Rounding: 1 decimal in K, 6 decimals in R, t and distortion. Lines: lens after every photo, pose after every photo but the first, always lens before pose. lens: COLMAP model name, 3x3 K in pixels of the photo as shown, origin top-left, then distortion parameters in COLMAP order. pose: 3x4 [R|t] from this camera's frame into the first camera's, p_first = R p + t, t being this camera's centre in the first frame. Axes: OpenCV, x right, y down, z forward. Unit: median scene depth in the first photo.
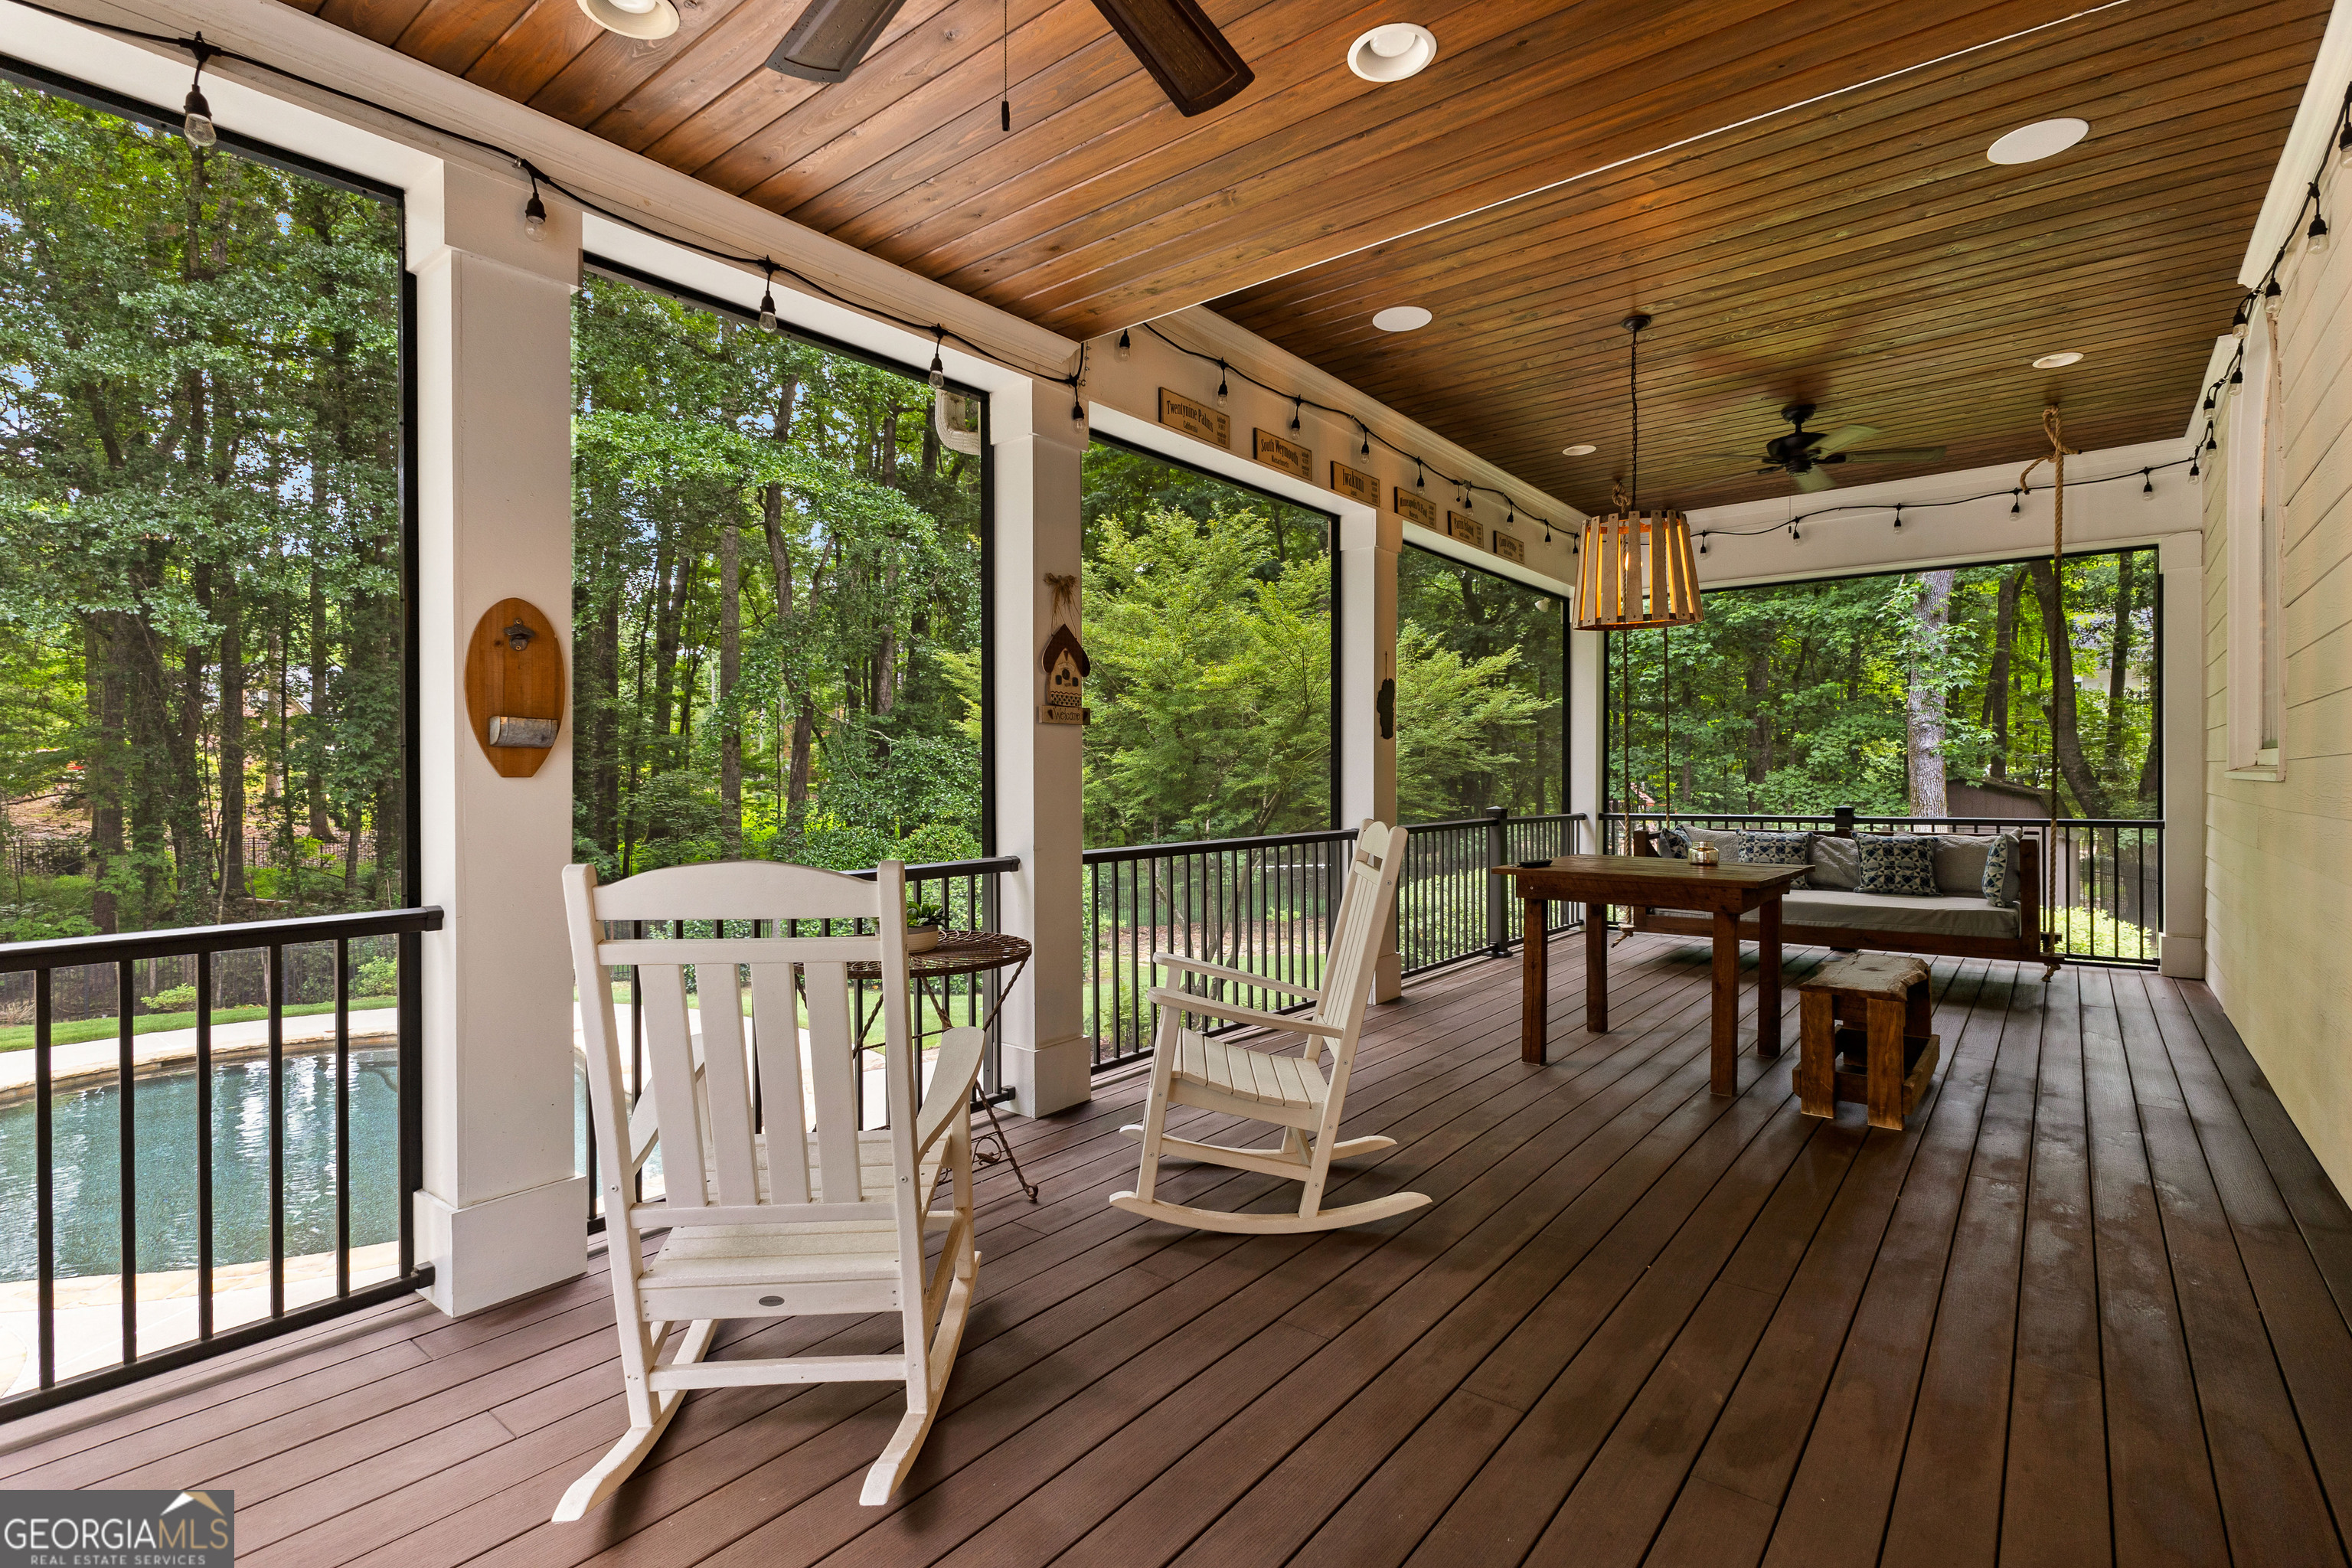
lens RADIAL K [[1093.4, 0, 1178.5], [0, 1093.4, 772.6], [0, 0, 1]] dist [0.001126, -0.004445]
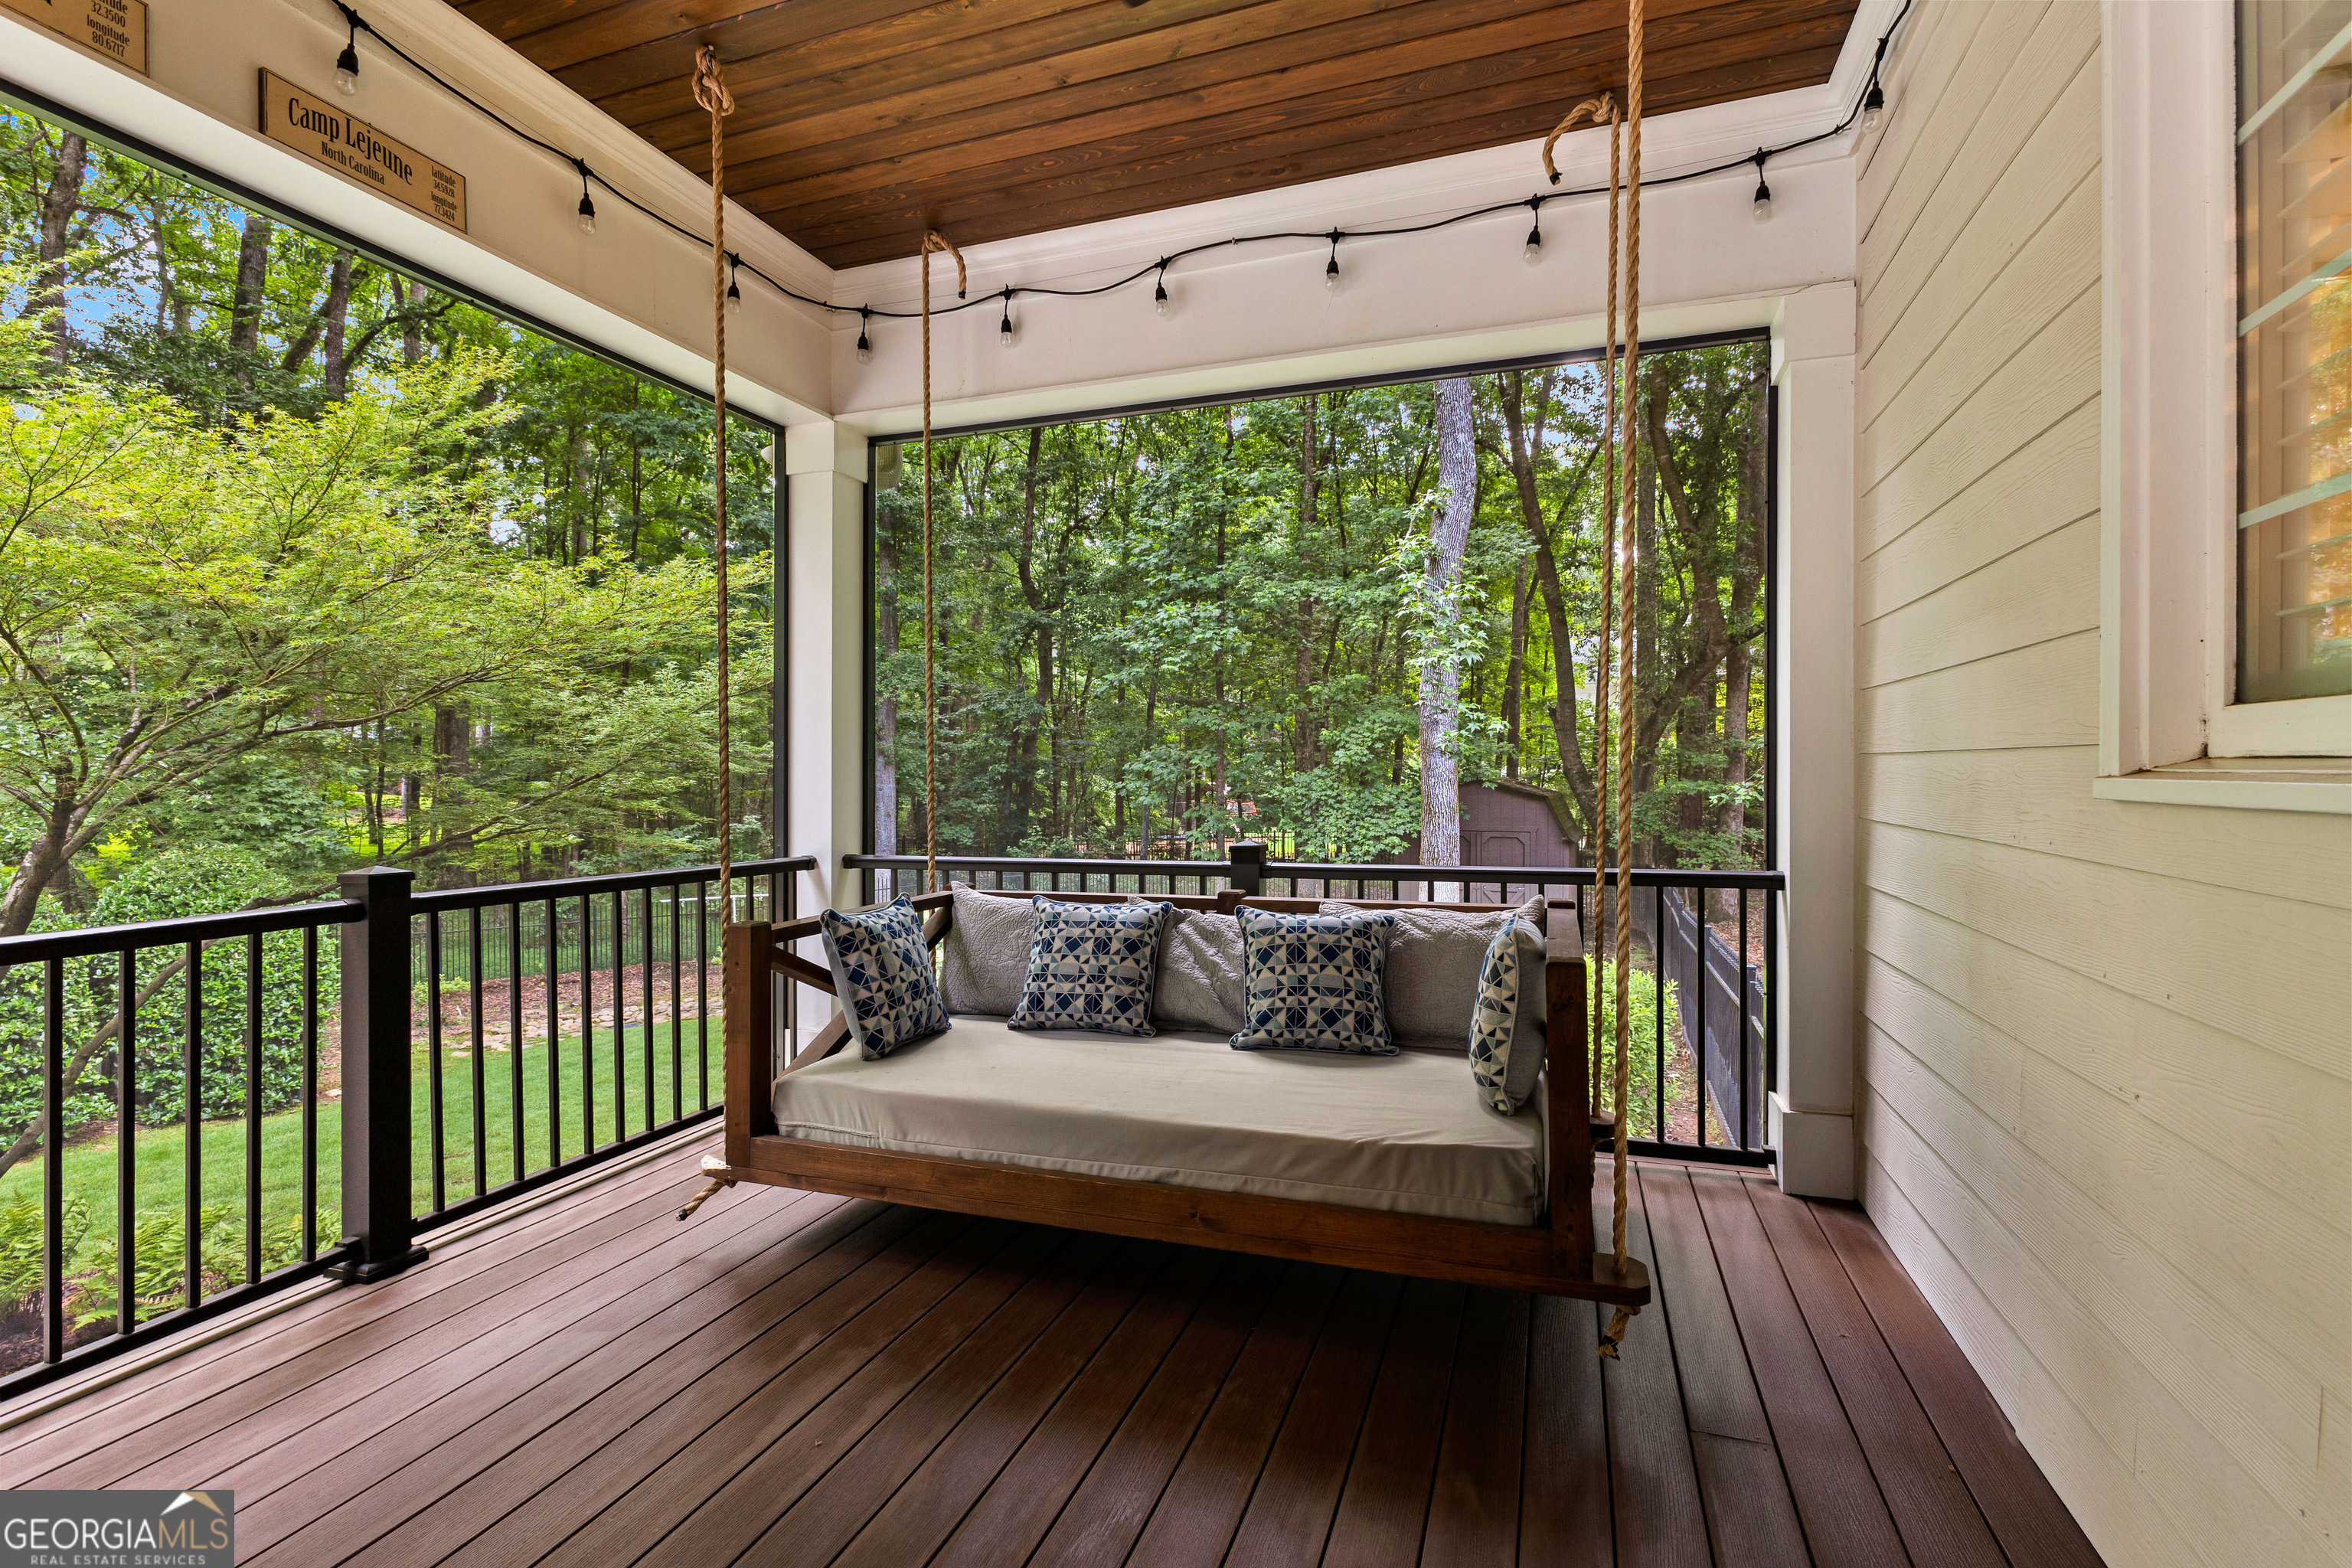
lens RADIAL K [[1093.4, 0, 1178.5], [0, 1093.4, 772.6], [0, 0, 1]] dist [0.001126, -0.004445]
pose [[0.940521, 0.000870, 0.339735, 0.262082], [-0.000993, 0.999999, 0.000189, -0.001042], [-0.339735, -0.000515, 0.940521, 0.345290]]
